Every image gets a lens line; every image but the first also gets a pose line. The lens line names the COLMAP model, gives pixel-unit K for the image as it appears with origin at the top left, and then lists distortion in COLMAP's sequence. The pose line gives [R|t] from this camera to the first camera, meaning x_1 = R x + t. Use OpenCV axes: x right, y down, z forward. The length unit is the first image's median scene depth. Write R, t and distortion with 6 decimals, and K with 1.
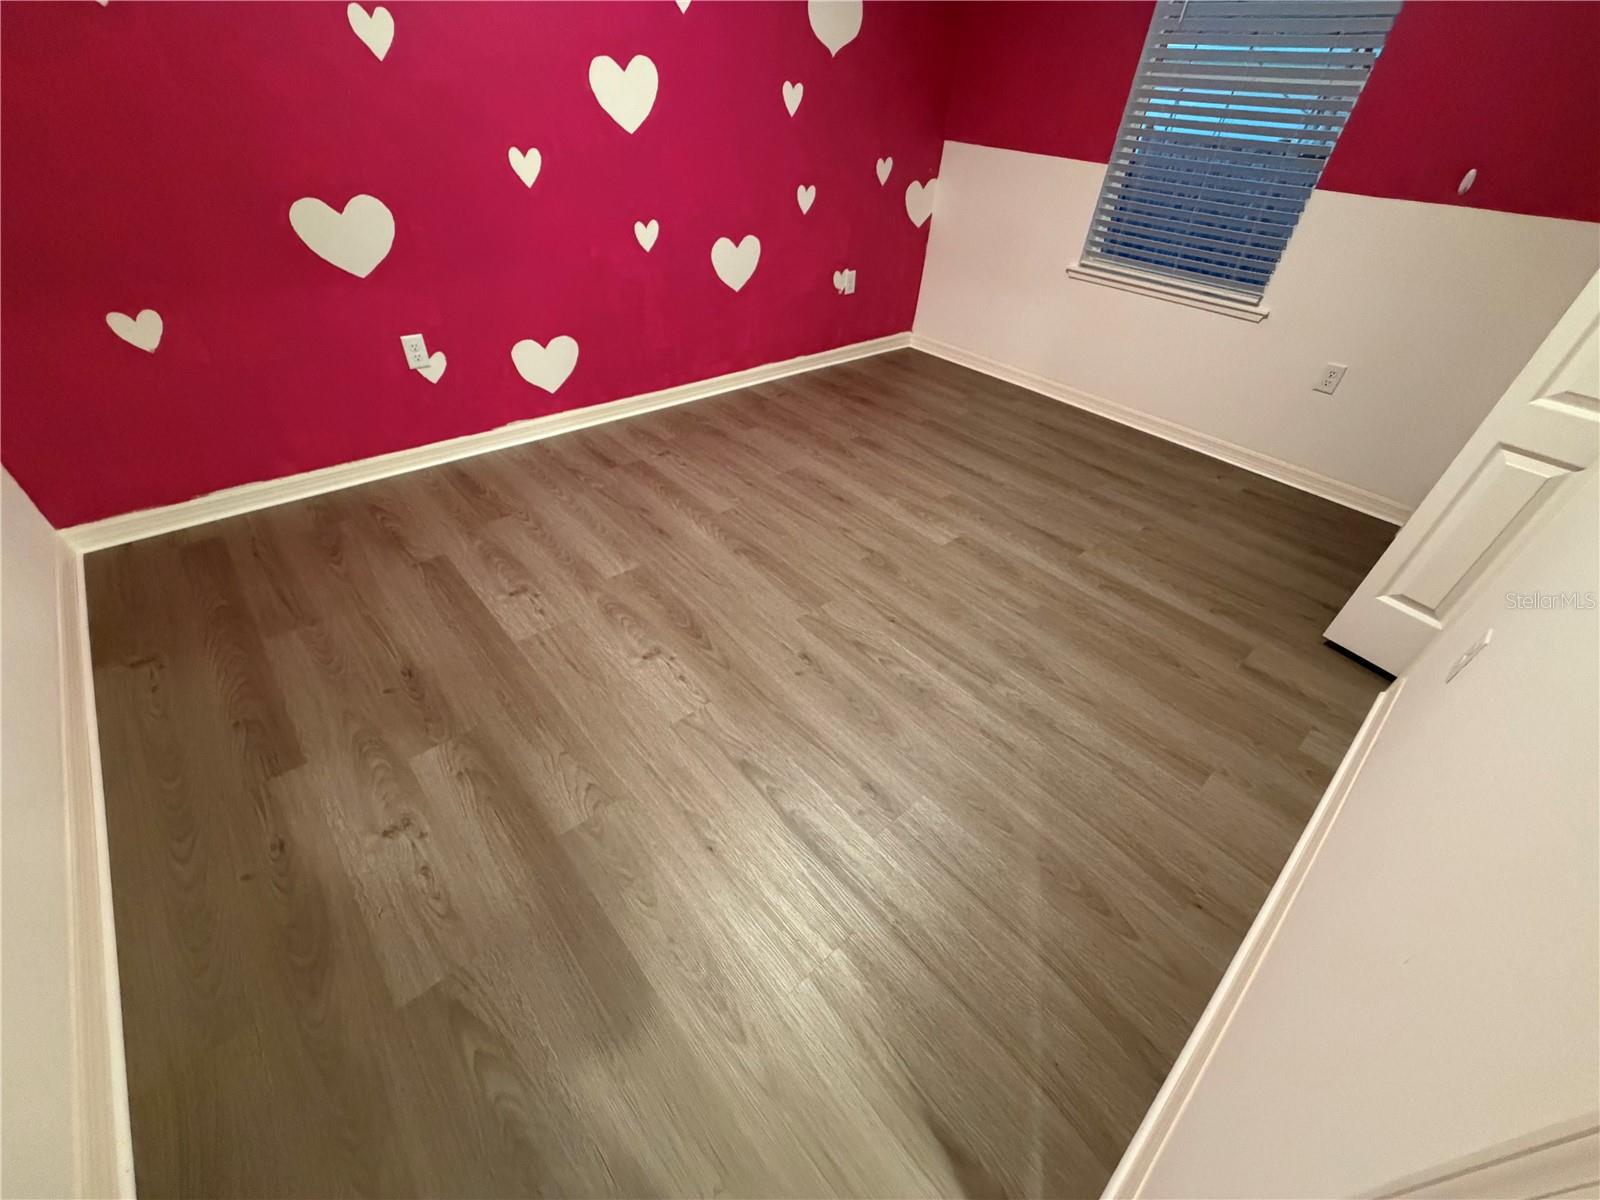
lens RADIAL K [[637.8, 0, 803.2], [0, 637.8, 597.5], [0, 0, 1]] dist [-0.000571, 0.000155]
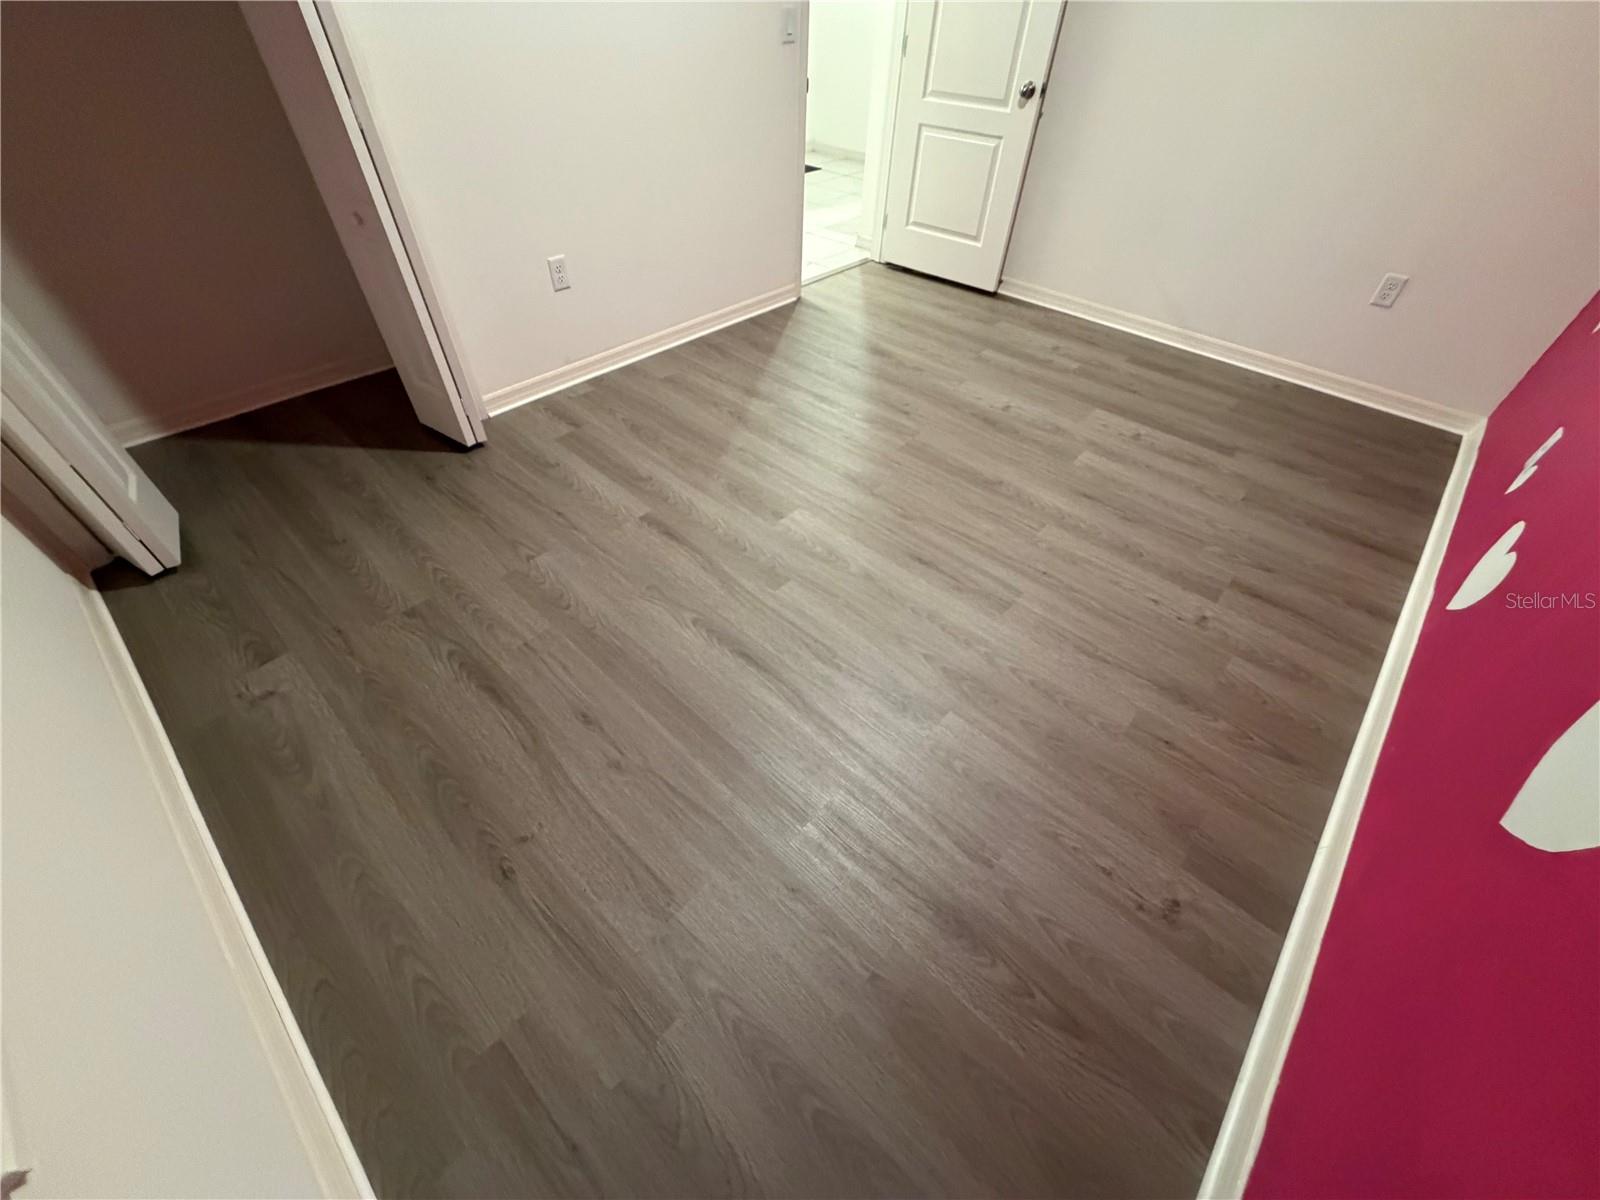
lens RADIAL K [[637.8, 0, 802.9], [0, 637.8, 601.0], [0, 0, 1]] dist [-0.000571, 0.000155]
pose [[-0.991572, 0.012990, -0.128906, 0.344562], [-0.126879, 0.103938, 0.986458, -1.015983], [0.026212, 0.994499, -0.101414, 1.263356]]
